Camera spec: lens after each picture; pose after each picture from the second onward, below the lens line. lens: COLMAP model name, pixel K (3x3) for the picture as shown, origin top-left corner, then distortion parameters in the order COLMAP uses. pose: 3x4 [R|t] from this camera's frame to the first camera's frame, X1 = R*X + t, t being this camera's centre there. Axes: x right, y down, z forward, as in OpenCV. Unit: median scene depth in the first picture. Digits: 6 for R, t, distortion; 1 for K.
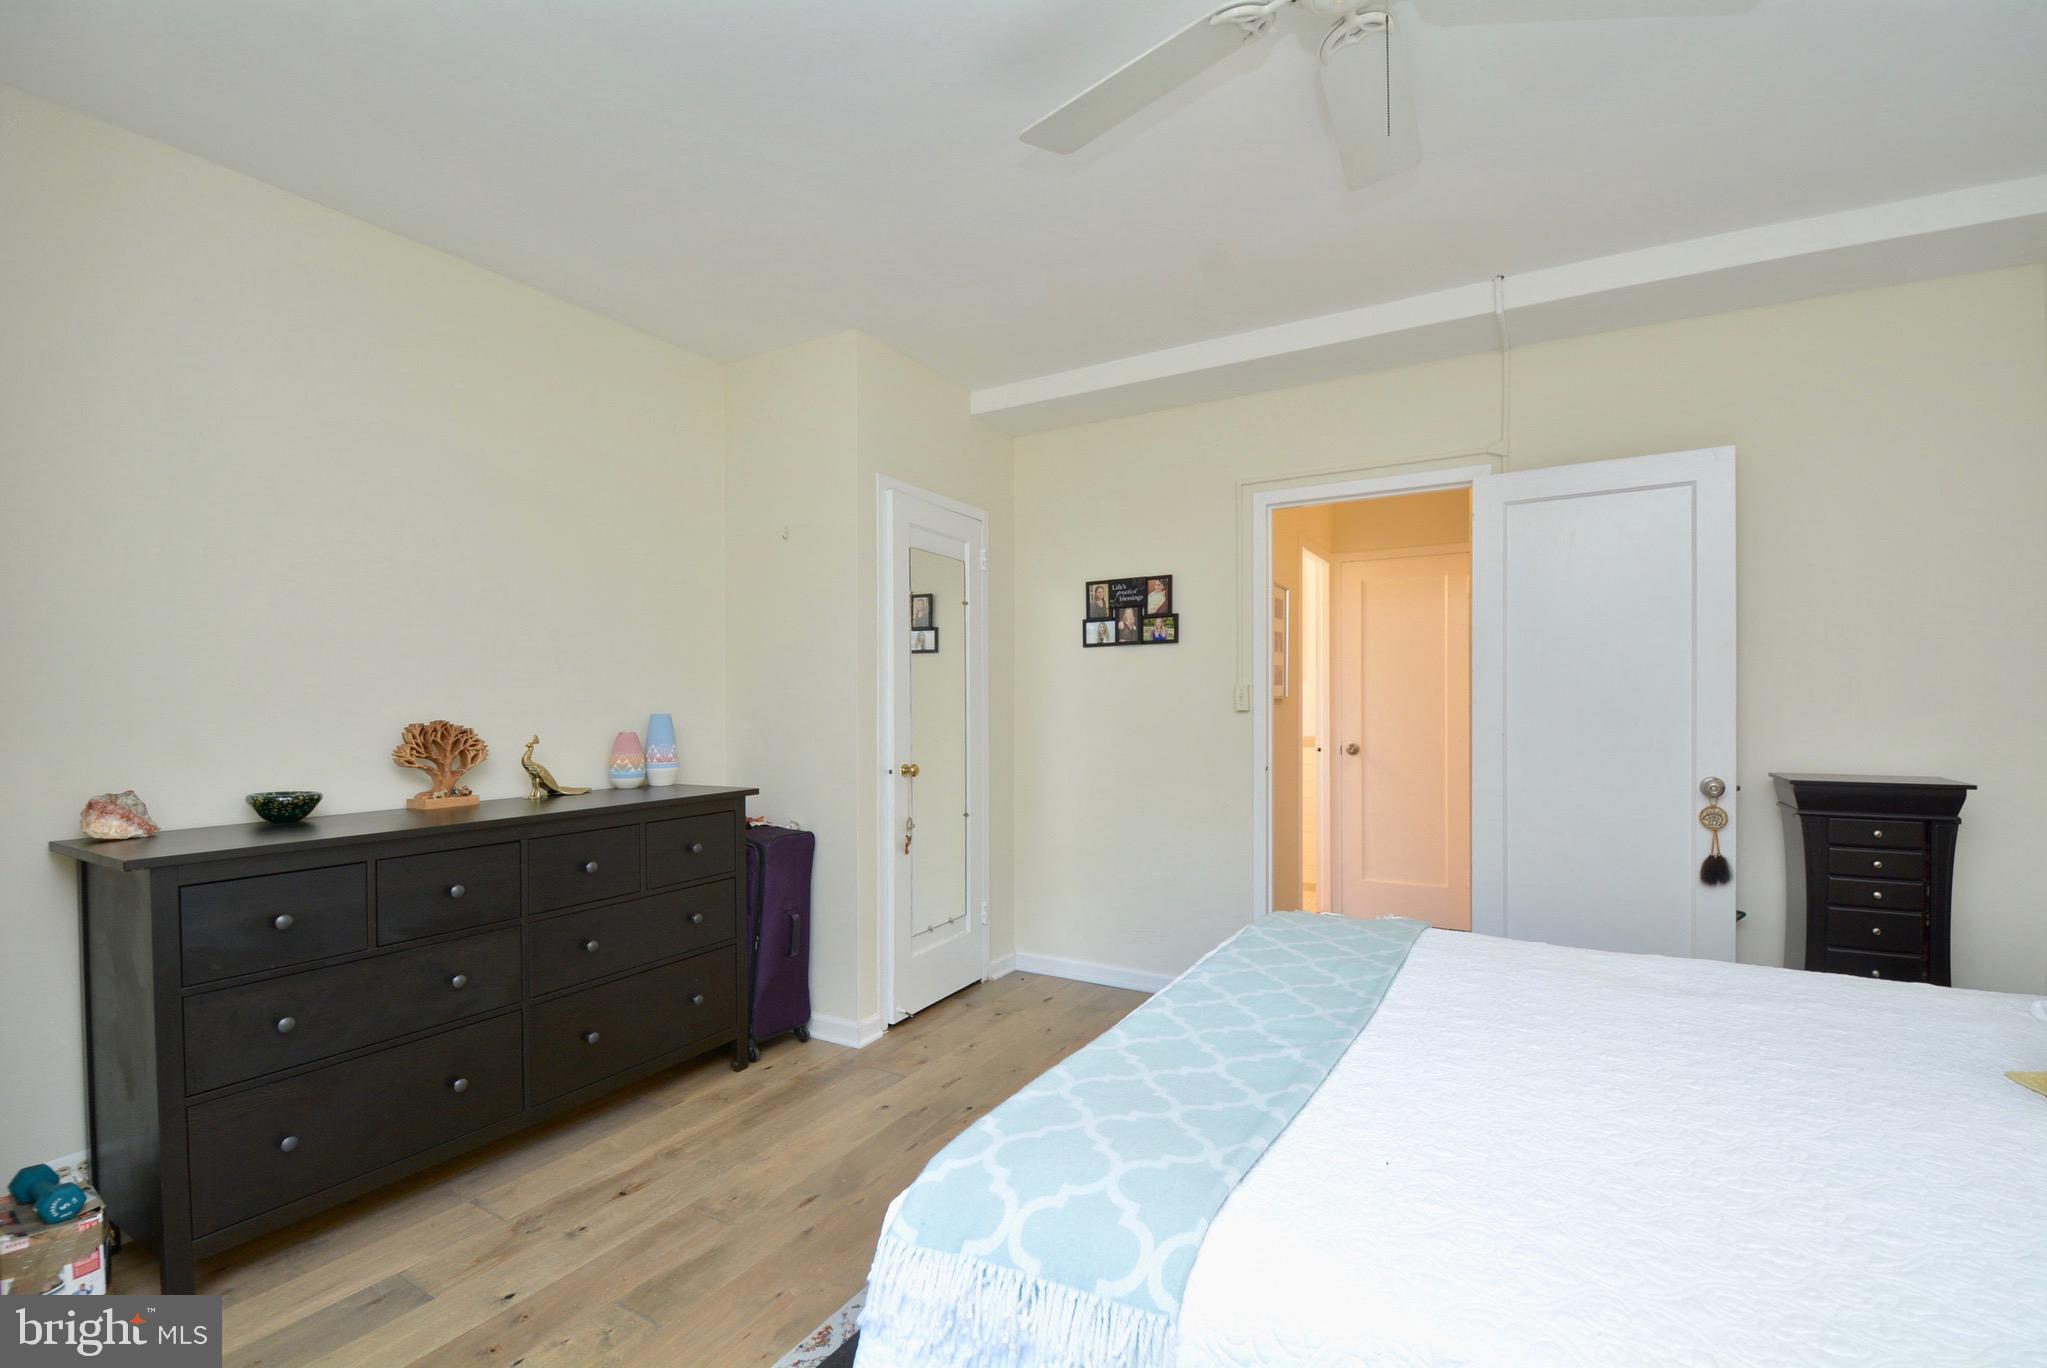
lens RADIAL K [[910.7, 0, 1031.9], [0, 910.7, 721.9], [0, 0, 1]] dist [0.002445, -0.014663]
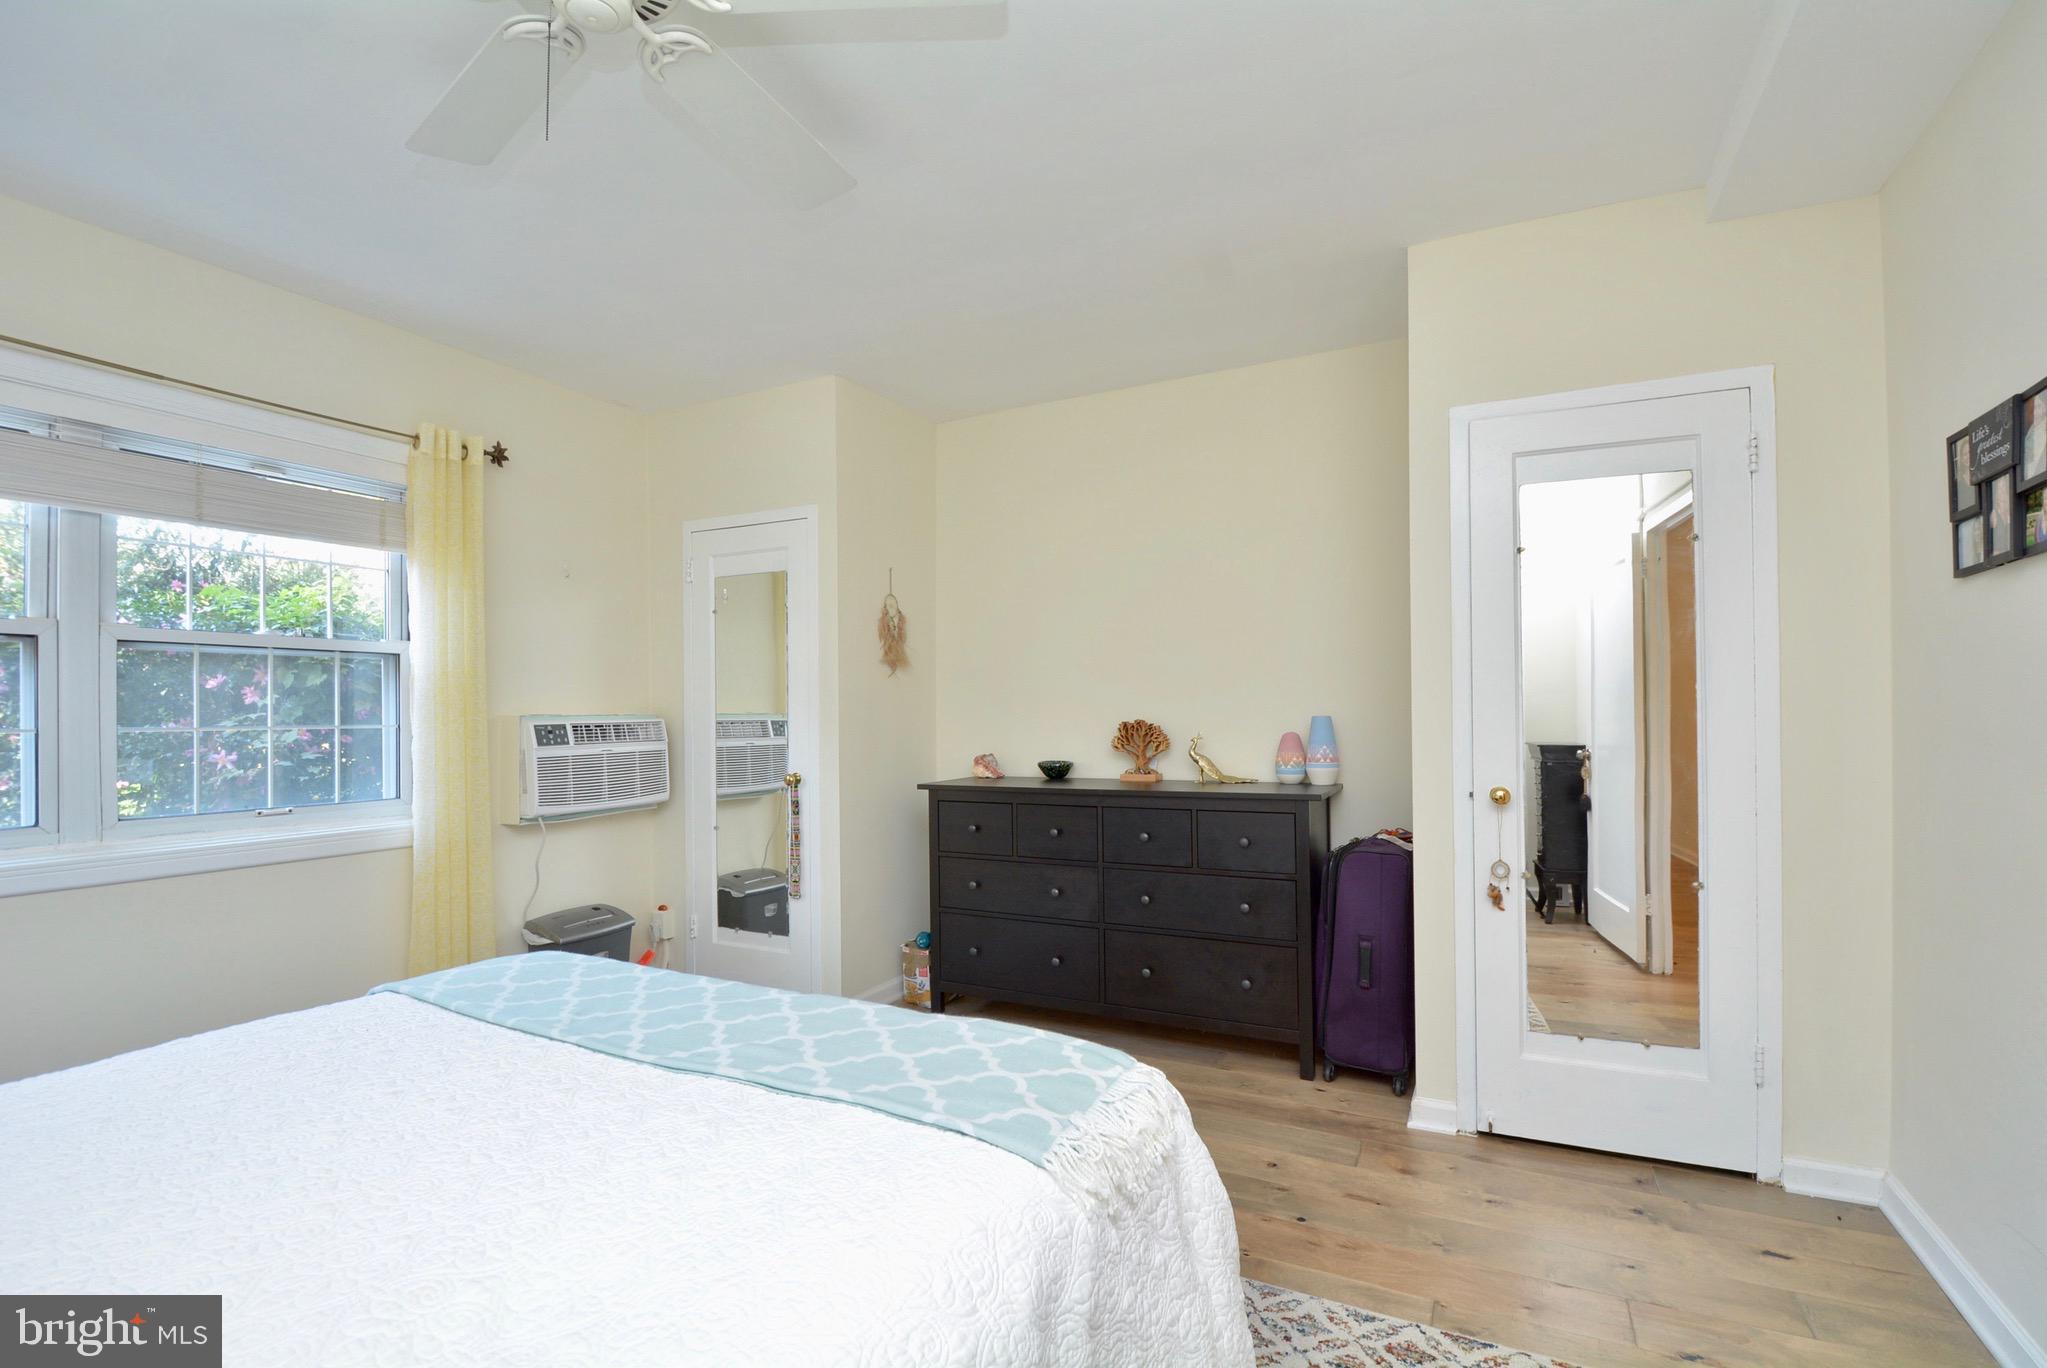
lens RADIAL K [[910.7, 0, 1027.7], [0, 910.7, 693.6], [0, 0, 1]] dist [0.002445, -0.014663]
pose [[0.025823, -0.017574, -0.999512, 0.654824], [-0.006950, 0.999818, -0.017759, -0.013850], [0.999642, 0.007405, 0.025696, 0.666478]]
